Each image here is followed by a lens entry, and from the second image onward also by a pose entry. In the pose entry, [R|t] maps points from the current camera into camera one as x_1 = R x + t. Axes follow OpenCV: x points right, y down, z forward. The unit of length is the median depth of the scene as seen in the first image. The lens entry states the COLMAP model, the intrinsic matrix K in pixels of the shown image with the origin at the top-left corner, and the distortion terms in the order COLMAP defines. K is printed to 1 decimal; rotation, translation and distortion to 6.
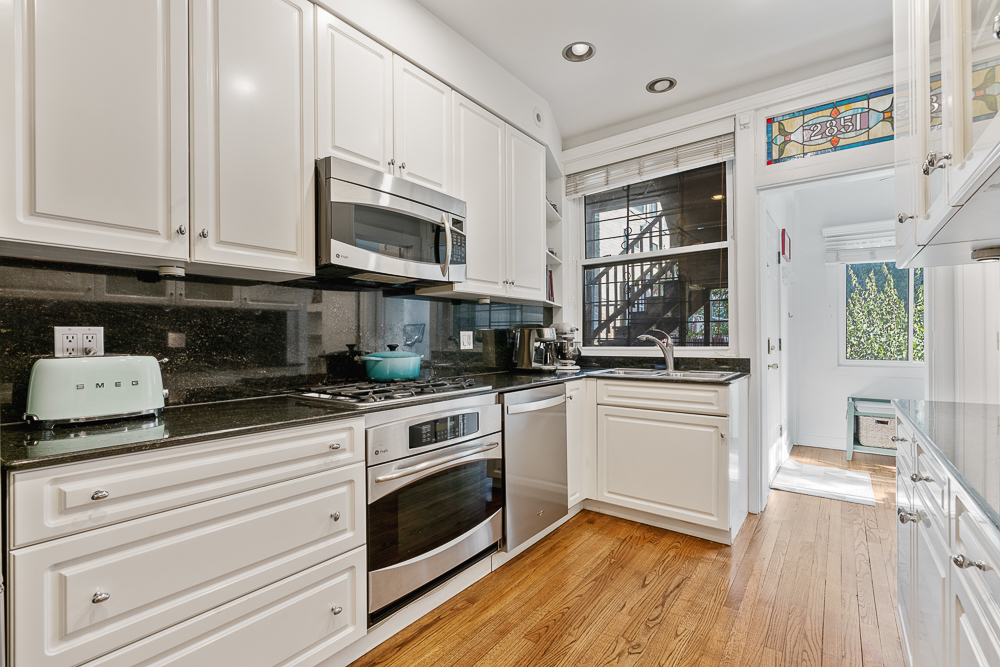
lens RADIAL K [[450.2, 0, 503.1], [0, 450.2, 340.3], [0, 0, 1]] dist [-0.011812, 0.000985]
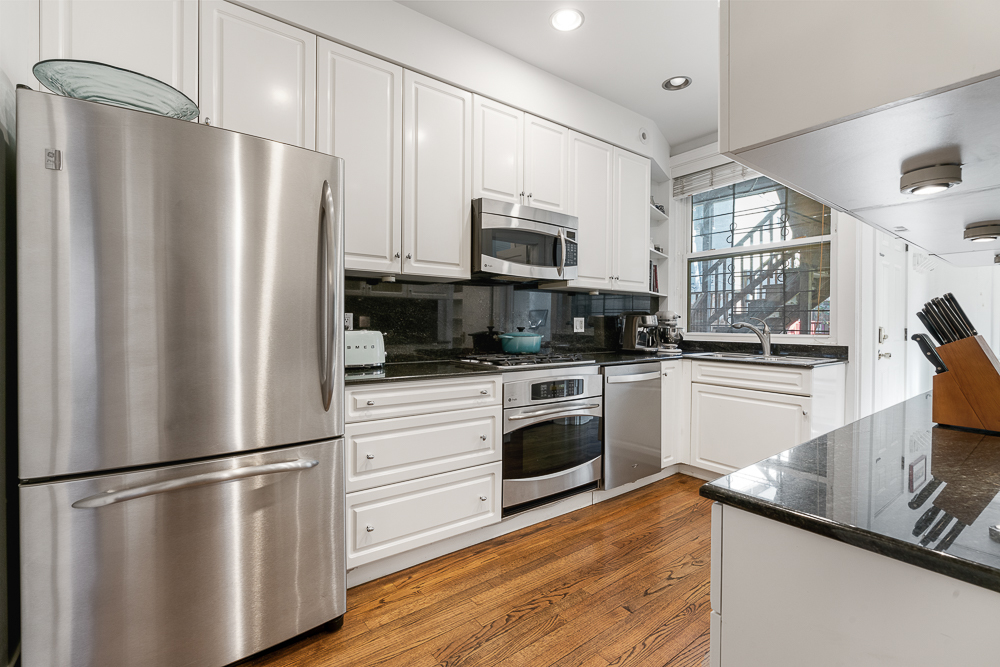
lens RADIAL K [[444.6, 0, 501.9], [0, 444.6, 329.2], [0, 0, 1]] dist [-0.009687, 0.000127]
pose [[0.961539, 0.018182, -0.274066, 0.058735], [-0.015608, 0.999811, 0.011569, 0.000939], [0.274224, -0.006846, 0.961641, -0.268404]]
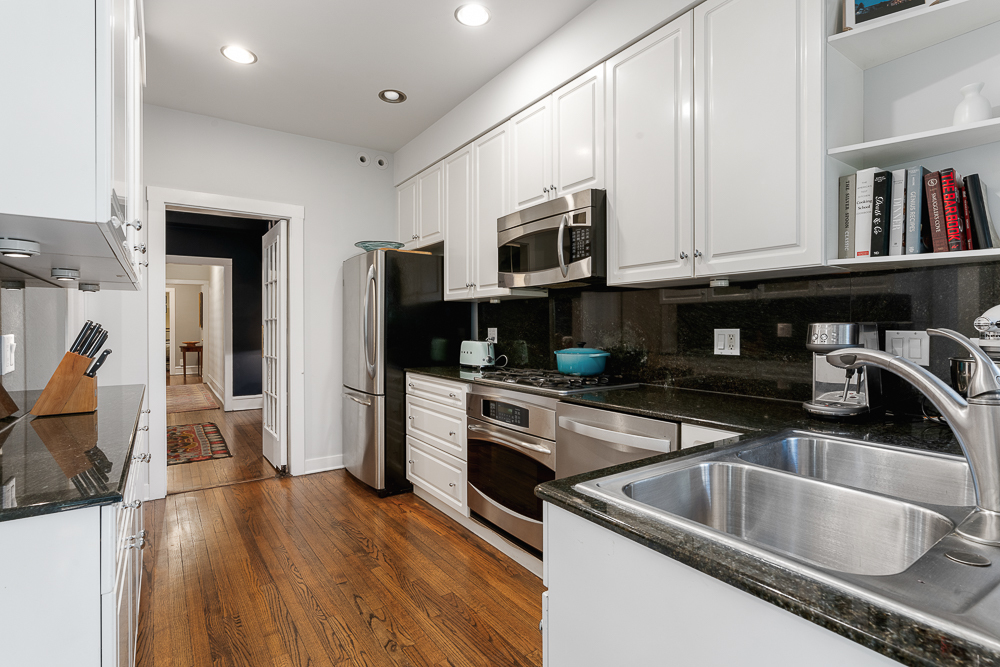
lens RADIAL K [[480.1, 0, 501.9], [0, 480.1, 331.5], [0, 0, 1]] dist [-0.007468, -0.000631]
pose [[-0.302399, 0.018111, -0.953009, 0.850991], [-0.000339, 0.999817, 0.019108, -0.035607], [0.953181, 0.006101, -0.302338, 1.067242]]
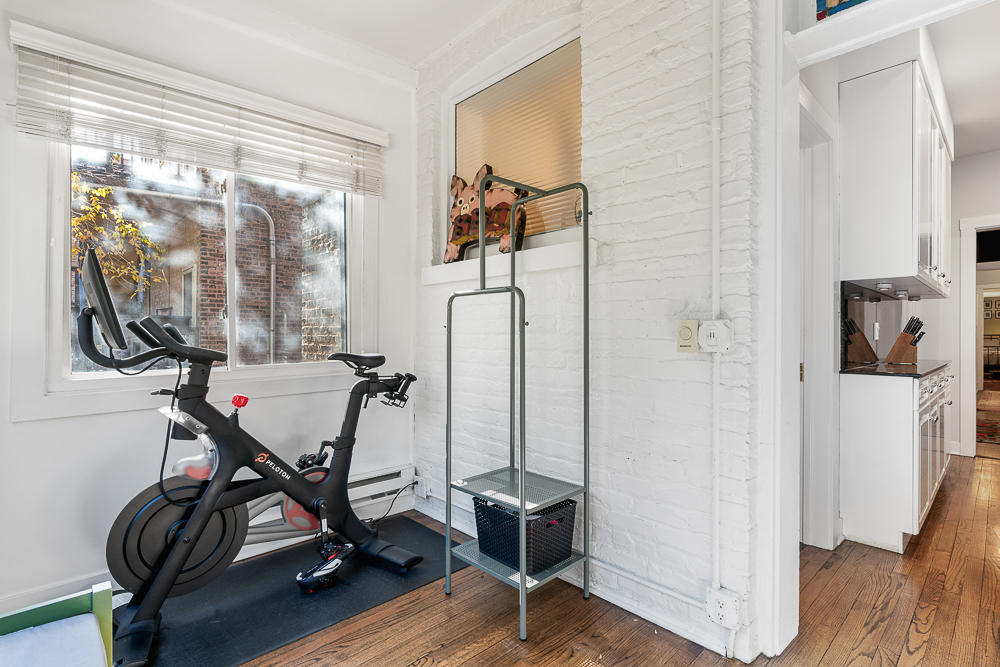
lens RADIAL K [[480.1, 0, 501.9], [0, 480.1, 331.5], [0, 0, 1]] dist [-0.007468, -0.000631]
pose [[-0.985622, 0.006698, 0.168834, 1.161357], [0.005980, 0.999971, -0.004758, -0.006876], [-0.168861, -0.003680, -0.985633, 1.594786]]
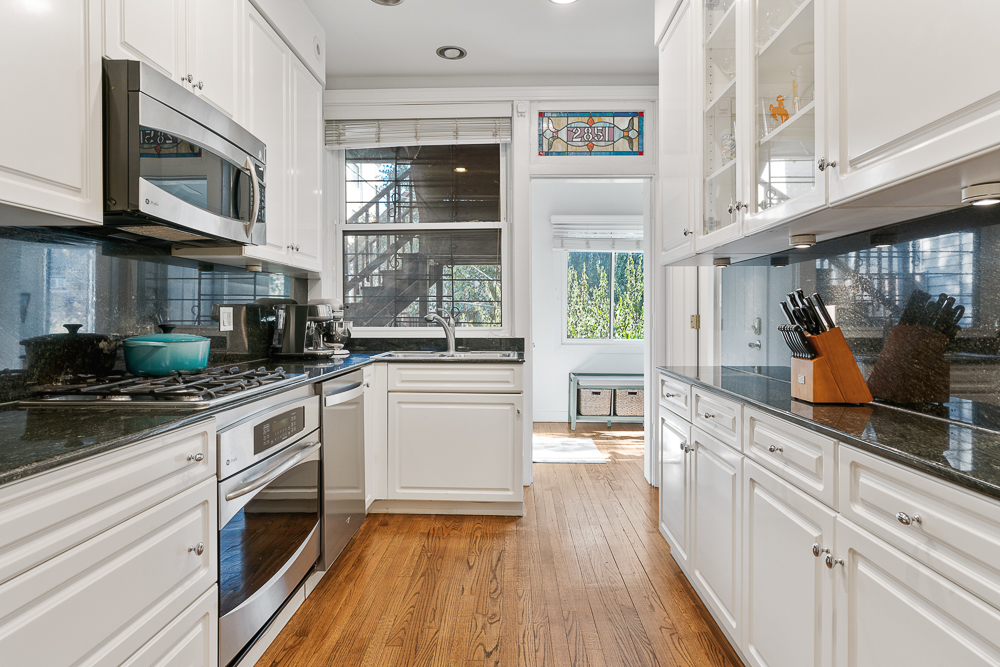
lens RADIAL K [[566.6, 0, 499.6], [0, 566.6, 319.8], [0, 0, 1]] dist [-0.004865, -0.000108]
pose [[0.814364, 0.004588, 0.580337, -0.309362], [-0.004387, 0.999989, -0.001750, 0.001128], [-0.580338, -0.001121, 0.814375, -0.048870]]
